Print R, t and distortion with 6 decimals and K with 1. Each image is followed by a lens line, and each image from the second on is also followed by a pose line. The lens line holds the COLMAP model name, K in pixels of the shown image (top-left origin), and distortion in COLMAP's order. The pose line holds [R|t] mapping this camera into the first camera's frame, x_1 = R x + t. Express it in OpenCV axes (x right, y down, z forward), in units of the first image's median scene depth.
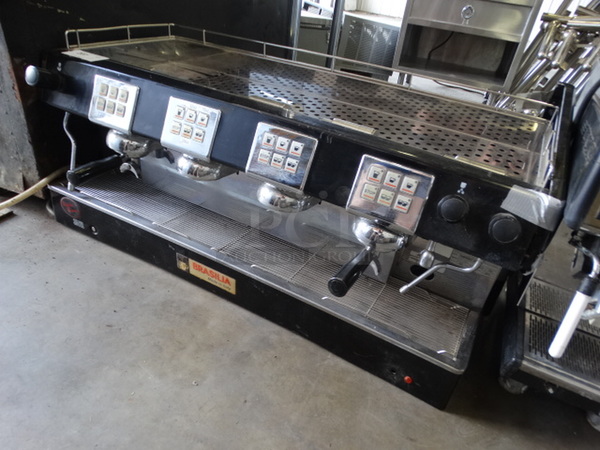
lens RADIAL K [[406.4, 0, 302.5], [0, 406.4, 227.2], [0, 0, 1]] dist [0.007260, -0.008139]
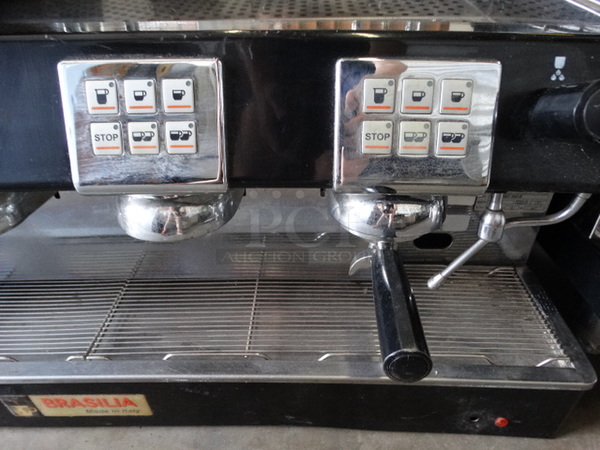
lens RADIAL K [[406.4, 0, 293.8], [0, 406.4, 228.1], [0, 0, 1]] dist [0.007260, -0.008139]
pose [[0.886387, -0.369859, 0.278427, -0.073420], [0.344313, 0.928722, 0.137566, -0.078346], [-0.309461, -0.026071, 0.950555, 0.534368]]
